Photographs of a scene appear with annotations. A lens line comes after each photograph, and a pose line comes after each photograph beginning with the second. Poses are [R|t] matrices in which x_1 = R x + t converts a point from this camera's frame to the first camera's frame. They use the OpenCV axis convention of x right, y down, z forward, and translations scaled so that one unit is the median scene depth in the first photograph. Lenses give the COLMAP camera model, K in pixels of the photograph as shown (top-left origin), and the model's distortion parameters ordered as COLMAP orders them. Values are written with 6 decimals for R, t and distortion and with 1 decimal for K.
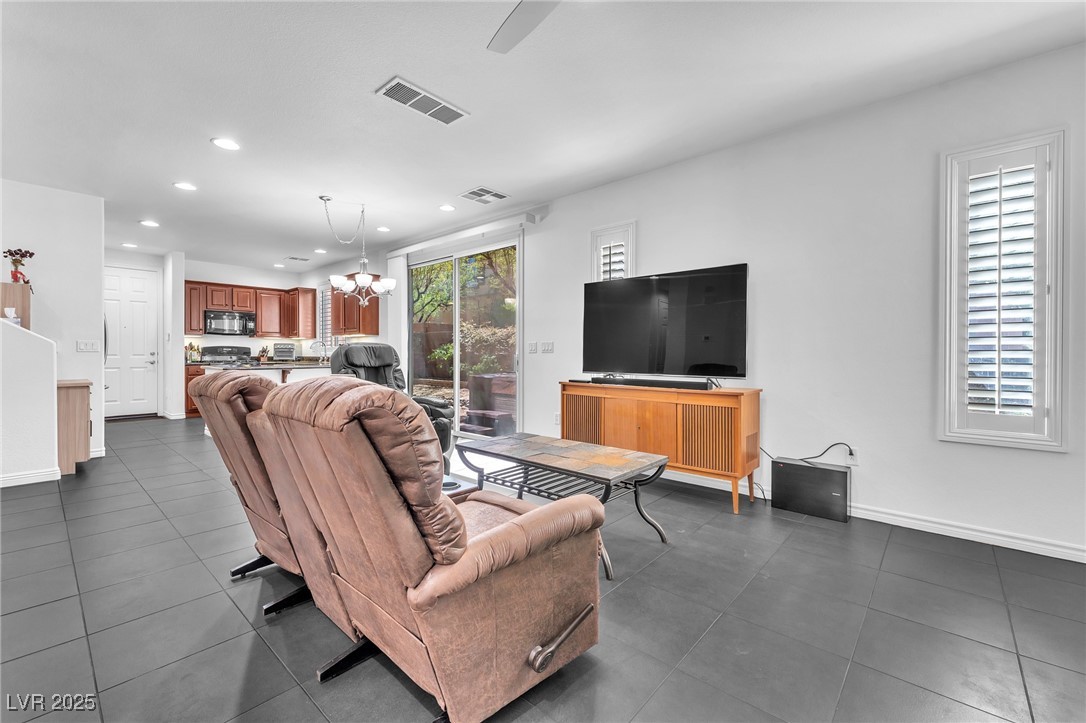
lens RADIAL K [[451.2, 0, 543.9], [0, 451.2, 353.7], [0, 0, 1]] dist [0.000060, -0.000010]
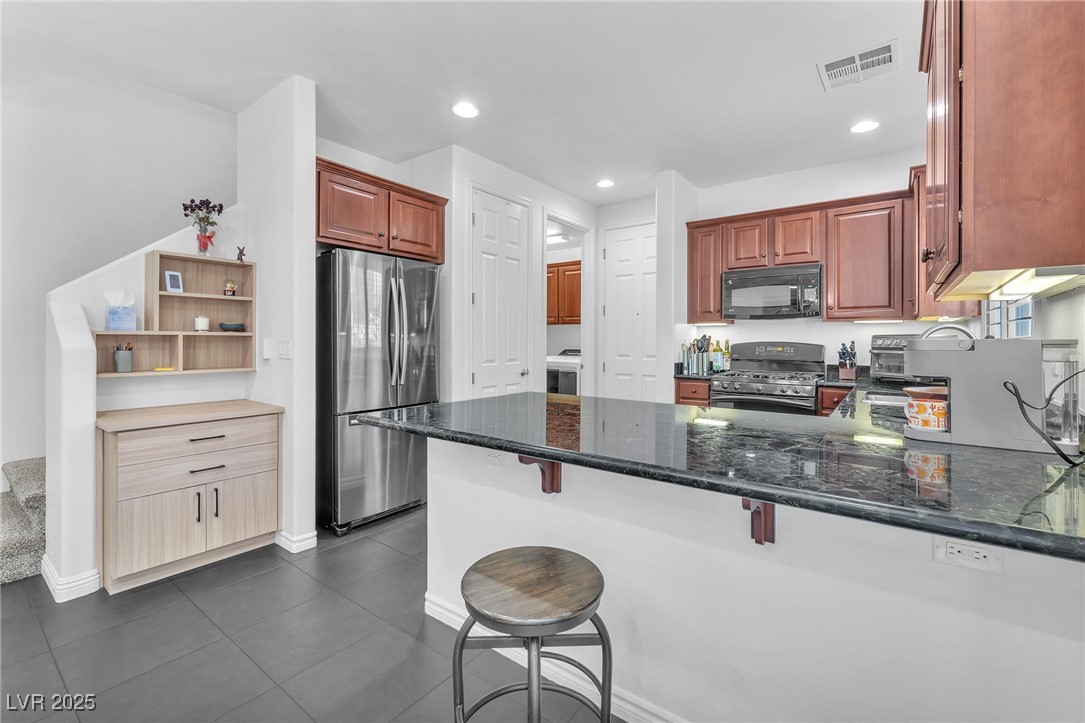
lens RADIAL K [[468.8, 0, 544.4], [0, 468.8, 339.9], [0, 0, 1]] dist [-0.000037, -0.000025]
pose [[0.086441, -0.002359, -0.996254, -0.231268], [-0.005326, 0.999982, -0.002830, -0.016740], [0.996243, 0.005550, 0.086427, 0.733199]]
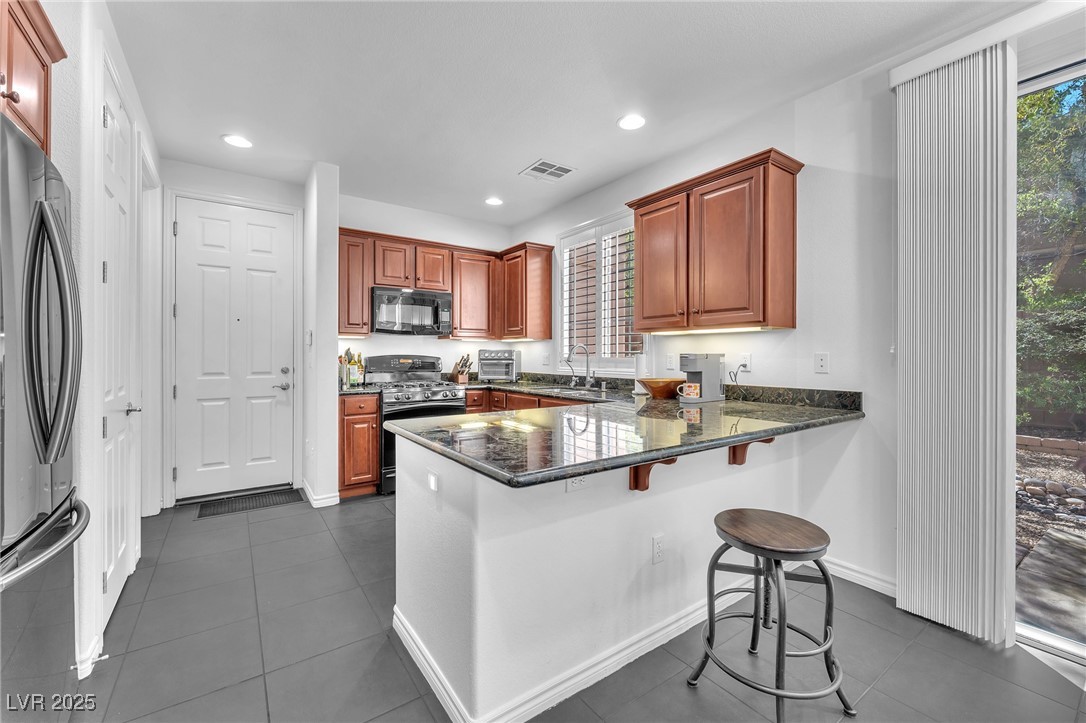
lens RADIAL K [[441.4, 0, 545.8], [0, 441.4, 354.4], [0, 0, 1]] dist [0.001932, 0.000284]
pose [[0.974548, 0.000313, -0.224177, -0.430018], [-0.001209, 0.999992, -0.003860, -0.016052], [0.224174, 0.004033, 0.974541, 0.534283]]
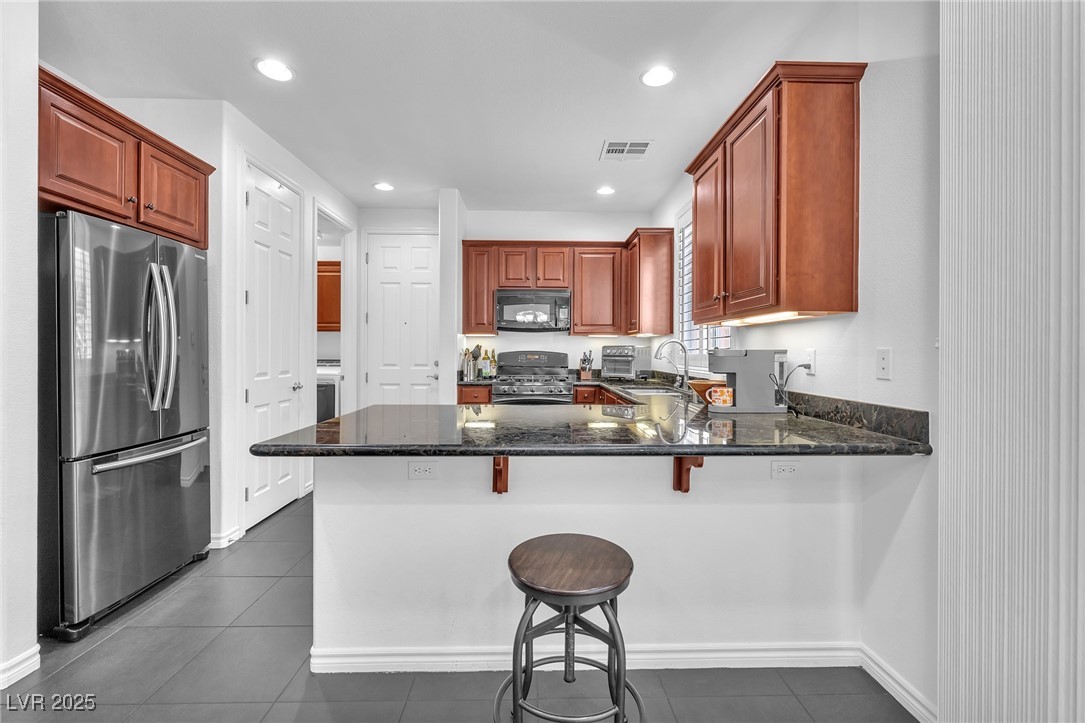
lens RADIAL K [[466.9, 0, 544.8], [0, 466.9, 350.7], [0, 0, 1]] dist [0.000158, 0.000024]
pose [[0.683222, 0.001396, -0.730210, -0.263070], [-0.005105, 0.999983, -0.002865, -0.016108], [0.730193, 0.005685, 0.683217, 0.621525]]
